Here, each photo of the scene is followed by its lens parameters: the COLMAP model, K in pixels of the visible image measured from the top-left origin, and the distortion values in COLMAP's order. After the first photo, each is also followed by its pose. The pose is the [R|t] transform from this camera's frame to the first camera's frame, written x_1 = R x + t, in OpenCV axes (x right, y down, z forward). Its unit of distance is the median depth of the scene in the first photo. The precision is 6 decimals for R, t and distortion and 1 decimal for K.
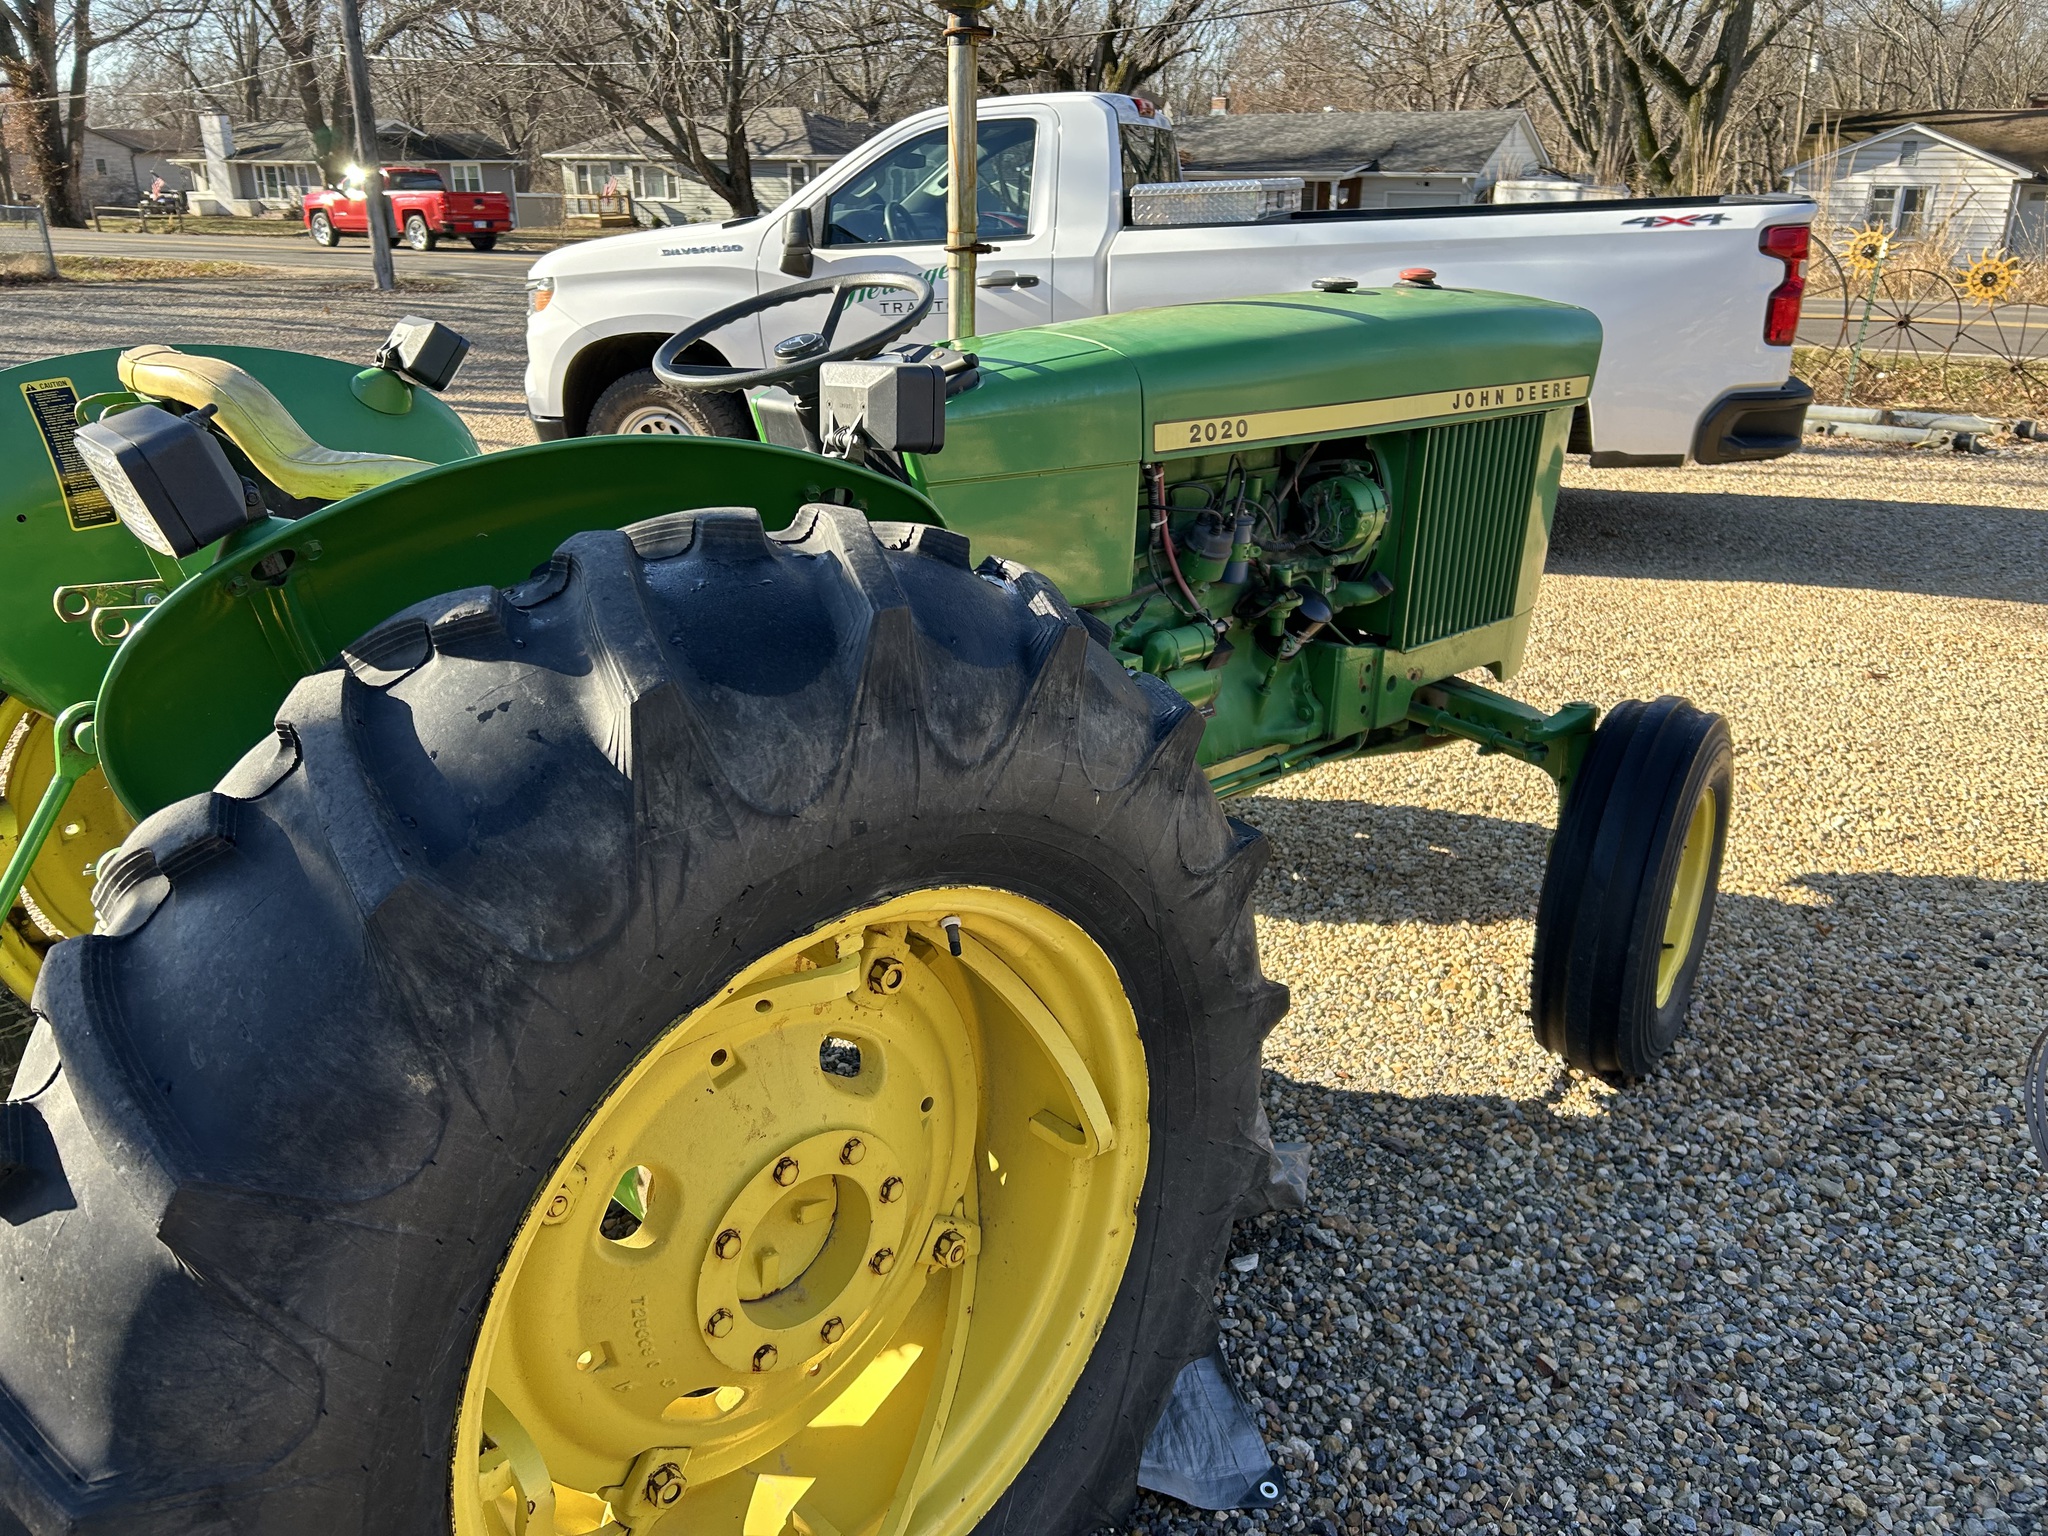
lens RADIAL K [[1529.8, 0, 1031.5], [0, 1529.8, 780.3], [0, 0, 1]] dist [0.070434, -0.077278]
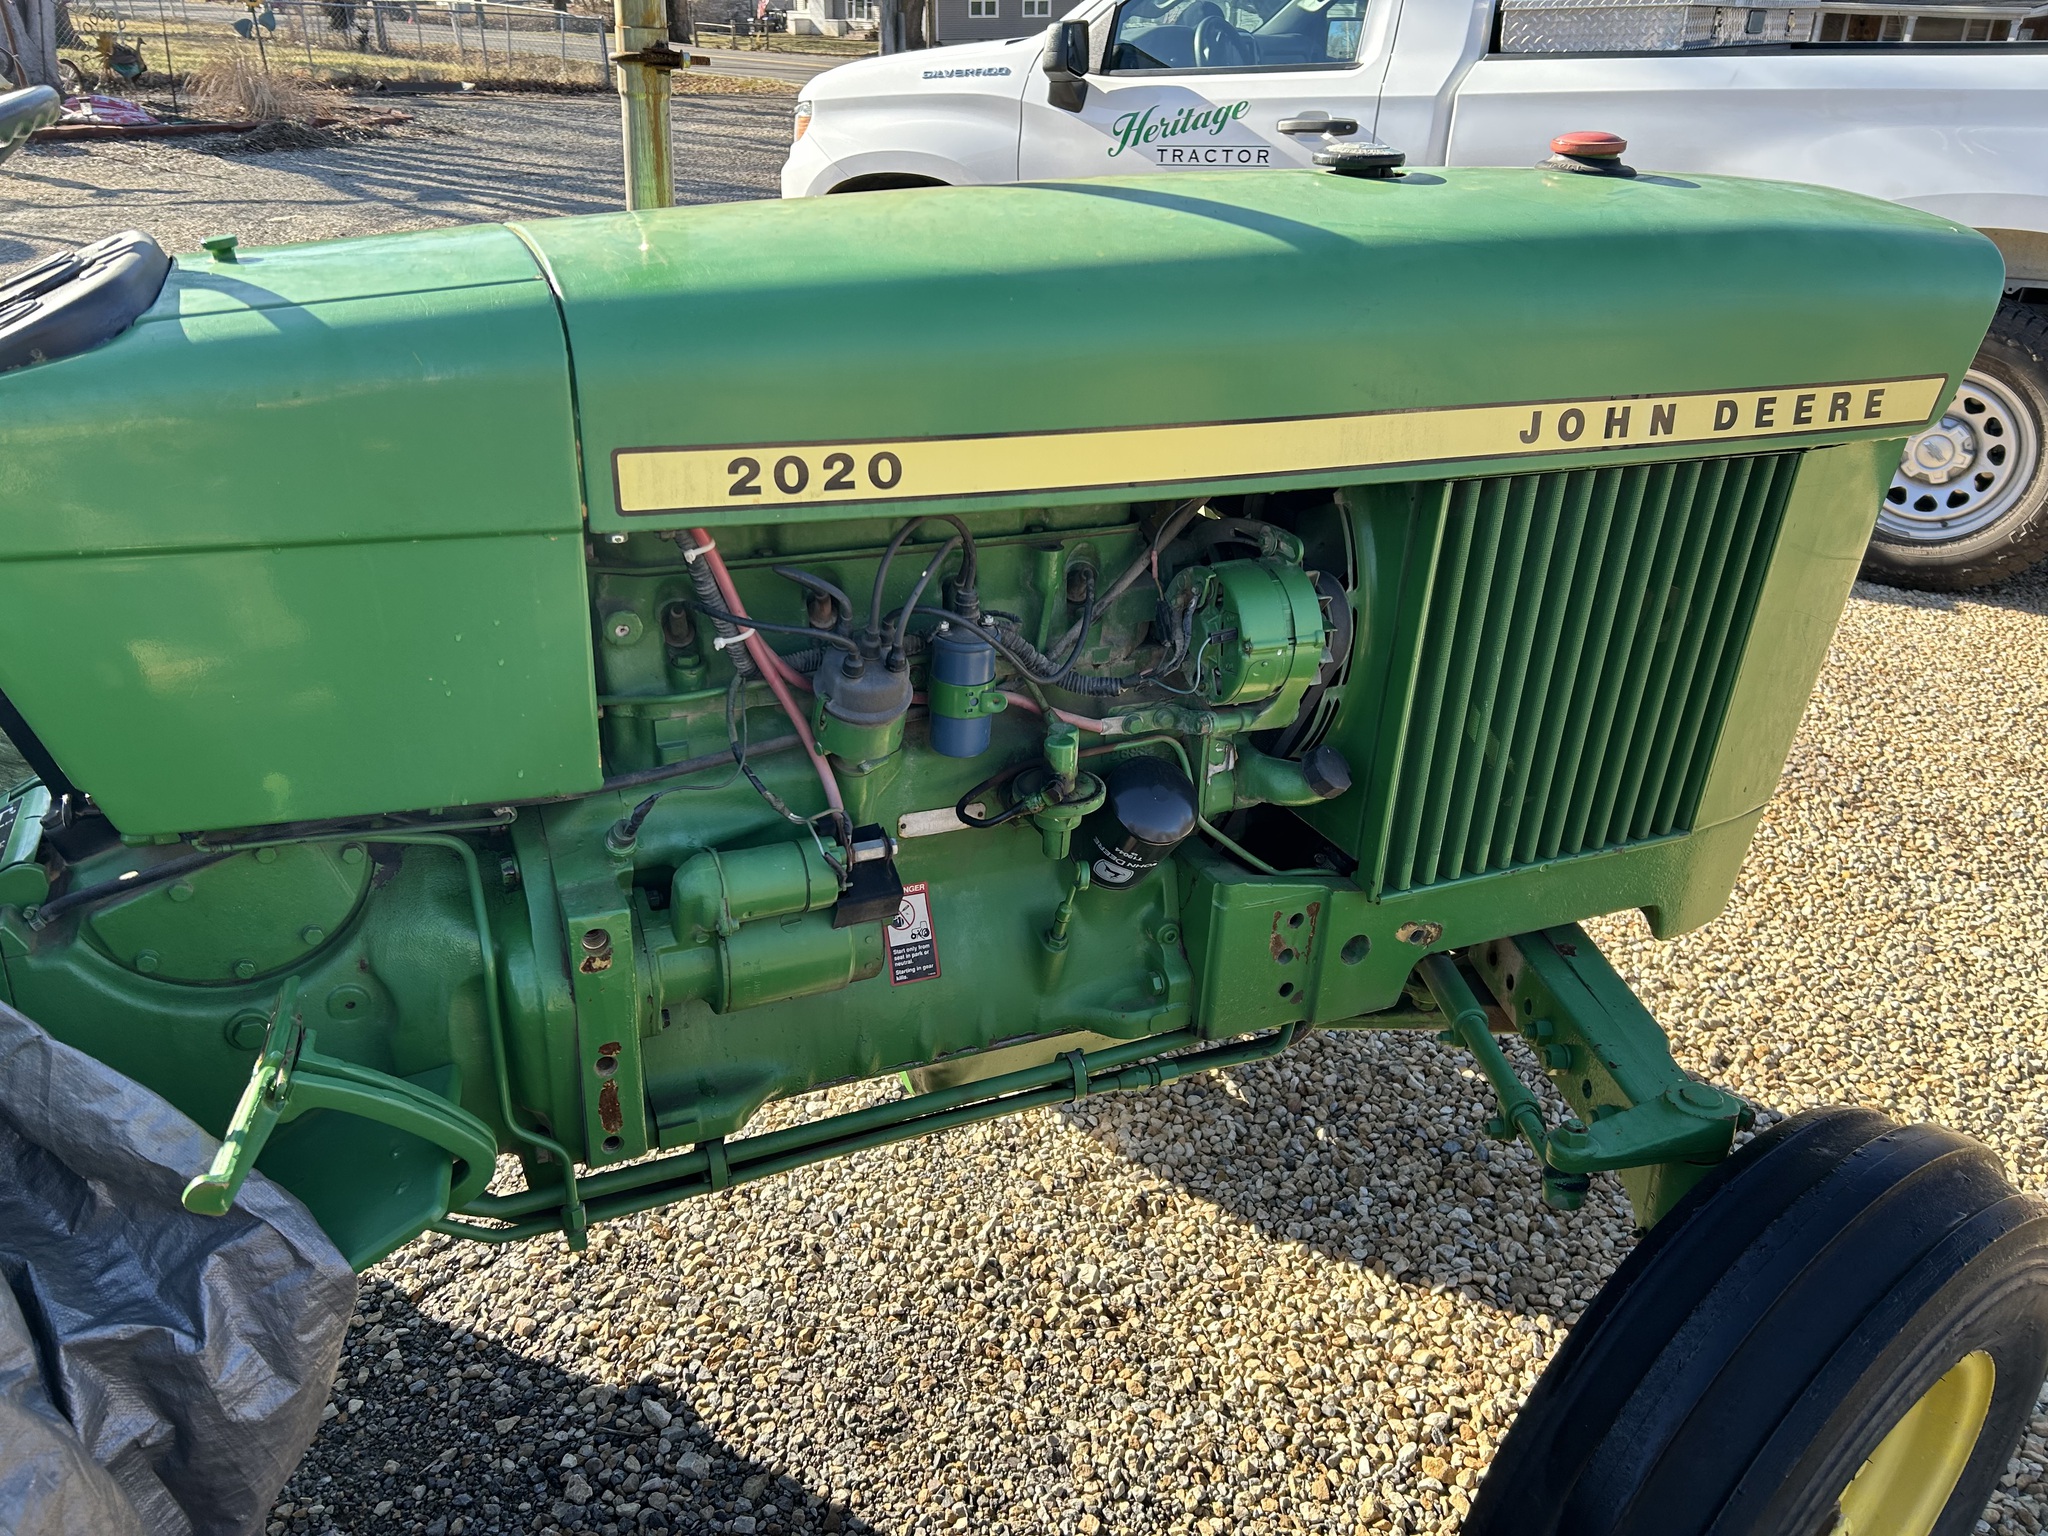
lens RADIAL K [[1529.8, 0, 1031.5], [0, 1529.8, 780.3], [0, 0, 1]] dist [0.070434, -0.077278]
pose [[0.938522, 0.170387, -0.300242, 0.280898], [-0.142219, 0.983310, 0.113466, -0.164436], [0.314564, -0.063790, 0.947090, 0.476887]]
